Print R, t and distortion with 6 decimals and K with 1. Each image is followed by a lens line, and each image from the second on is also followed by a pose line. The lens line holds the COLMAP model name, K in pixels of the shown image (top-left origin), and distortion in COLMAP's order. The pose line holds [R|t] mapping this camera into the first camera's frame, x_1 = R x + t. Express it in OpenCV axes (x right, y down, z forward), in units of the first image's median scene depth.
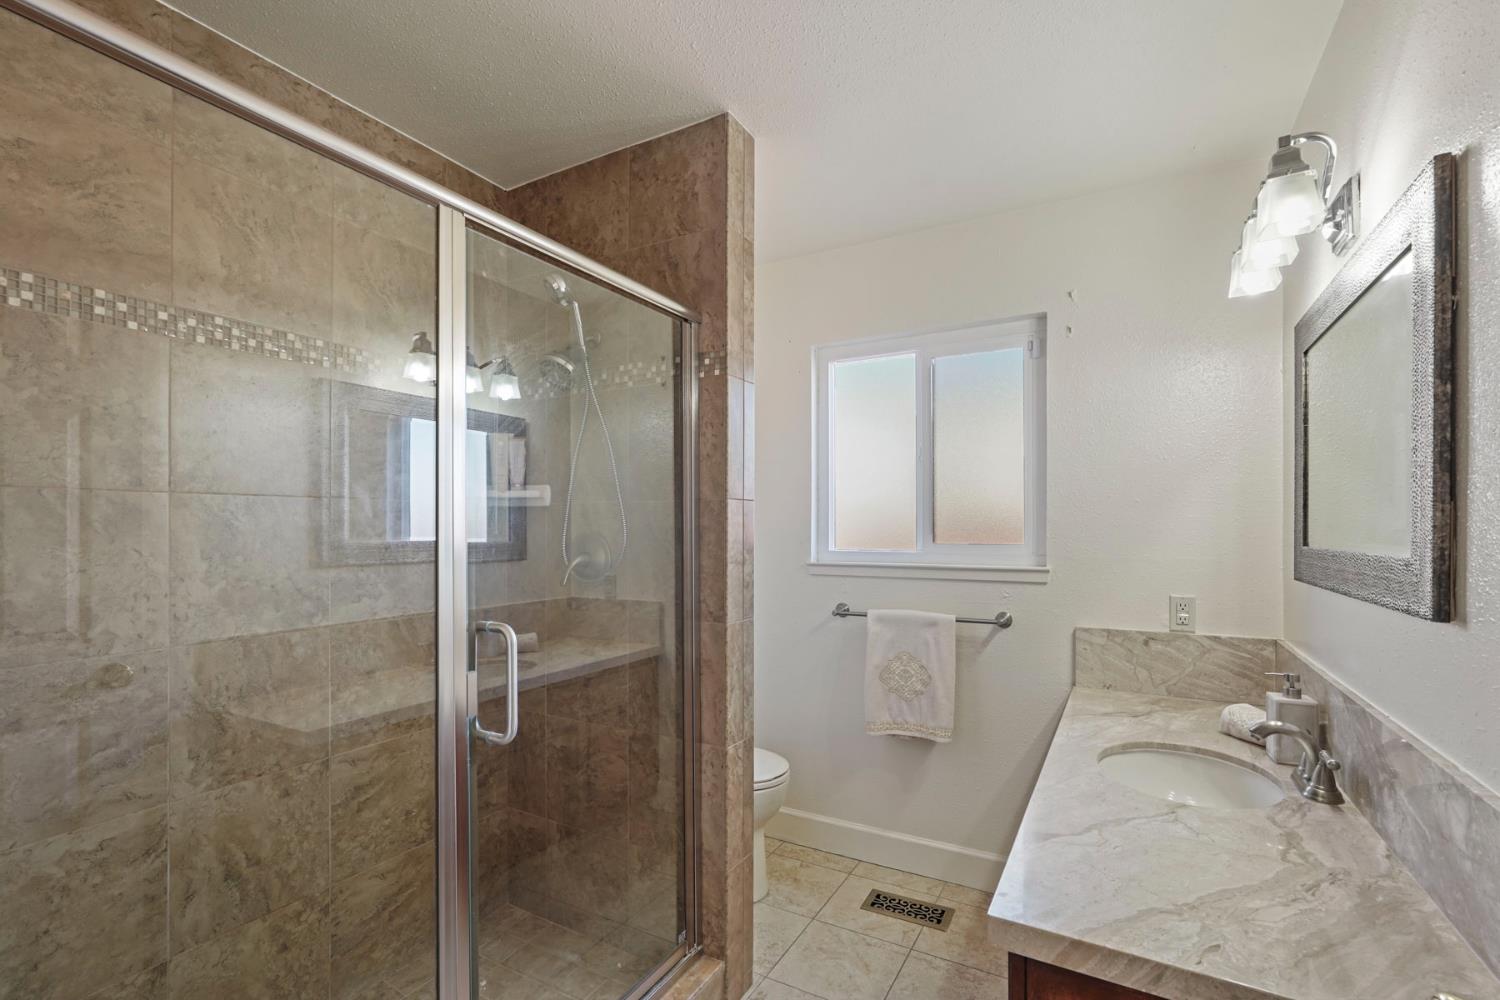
lens RADIAL K [[682.7, 0, 744.8], [0, 682.7, 492.1], [0, 0, 1]] dist [-0.014224, 0.009204]
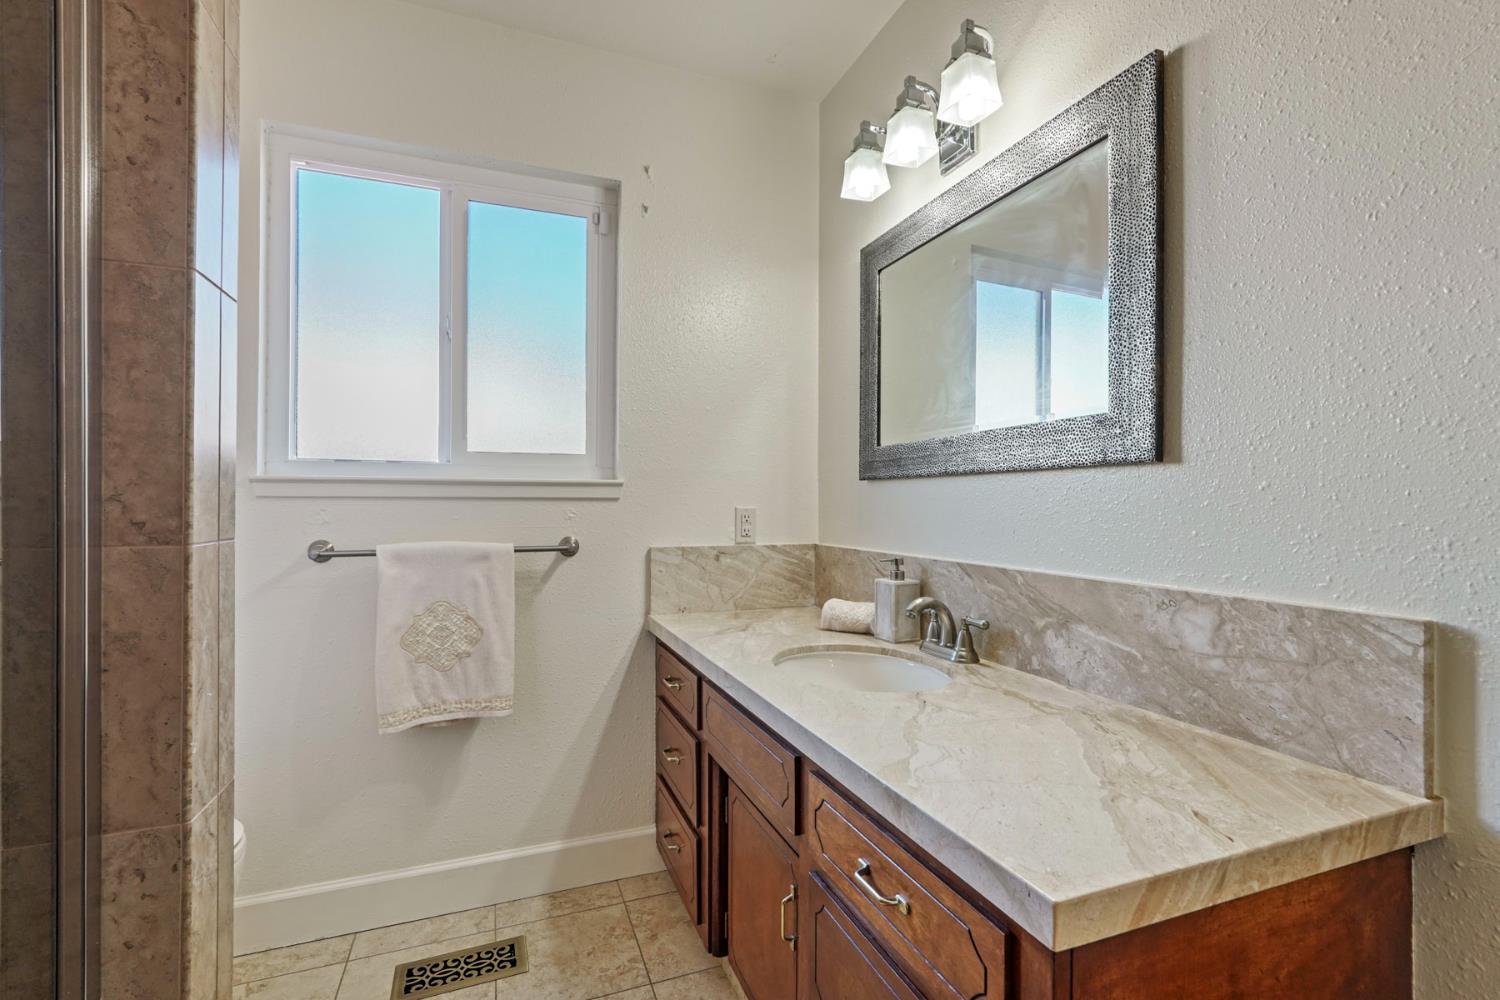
lens RADIAL K [[682.7, 0, 744.8], [0, 682.7, 492.1], [0, 0, 1]] dist [-0.014224, 0.009204]
pose [[0.627307, 0.017760, 0.778569, -0.130440], [-0.041191, 0.999097, 0.010398, 0.123932], [-0.777682, -0.038593, 0.627473, 0.394331]]
